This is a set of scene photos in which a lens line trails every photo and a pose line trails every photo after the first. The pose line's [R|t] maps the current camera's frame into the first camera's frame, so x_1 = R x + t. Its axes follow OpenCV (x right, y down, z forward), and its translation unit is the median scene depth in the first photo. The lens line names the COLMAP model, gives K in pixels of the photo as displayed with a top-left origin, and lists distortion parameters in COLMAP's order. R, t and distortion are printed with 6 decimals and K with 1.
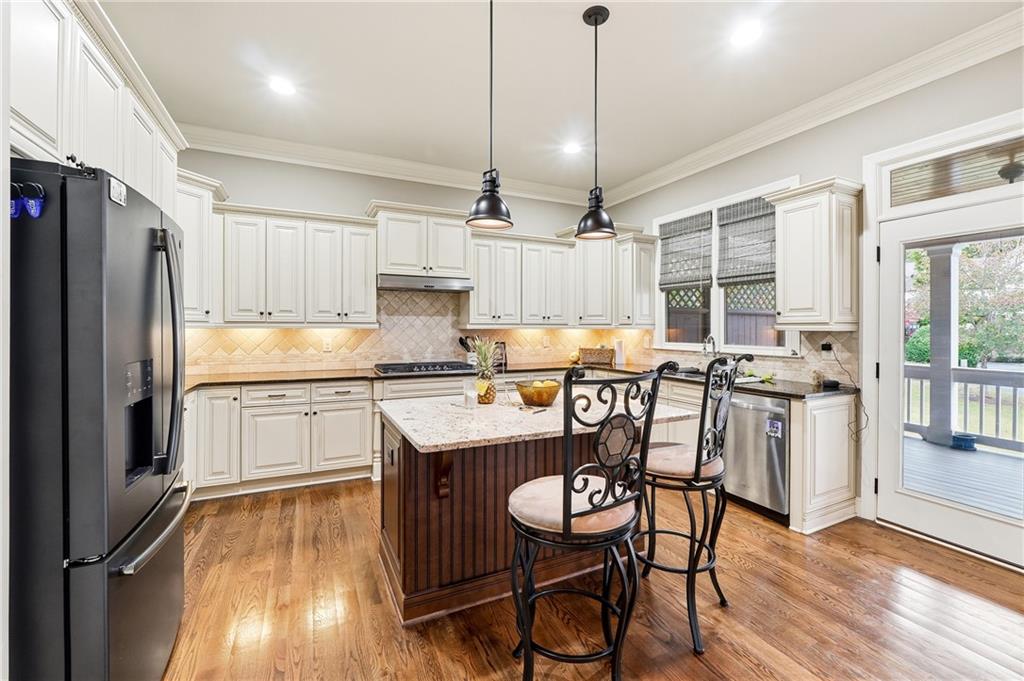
lens RADIAL K [[439.2, 0, 512.0], [0, 439.2, 340.5], [0, 0, 1]] dist [-0.001648, -0.000104]
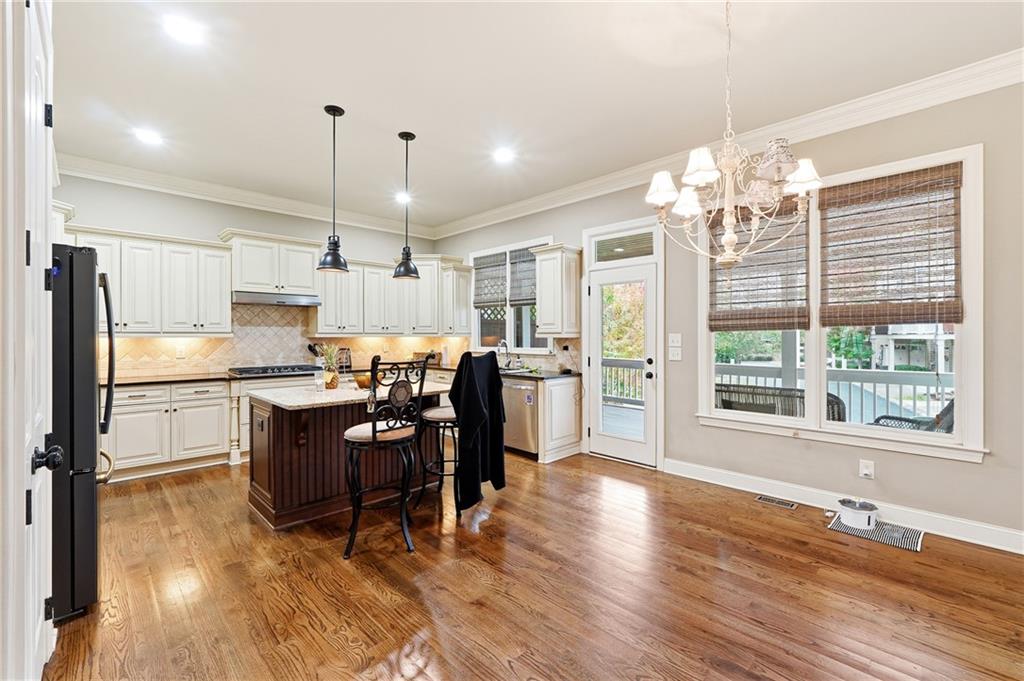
lens RADIAL K [[439.2, 0, 512.0], [0, 439.2, 340.5], [0, 0, 1]] dist [-0.001648, -0.000104]
pose [[0.947800, -0.007108, 0.318786, 0.031378], [0.012671, 0.999801, -0.015381, 0.009555], [-0.318613, 0.018617, 0.947702, -0.400055]]
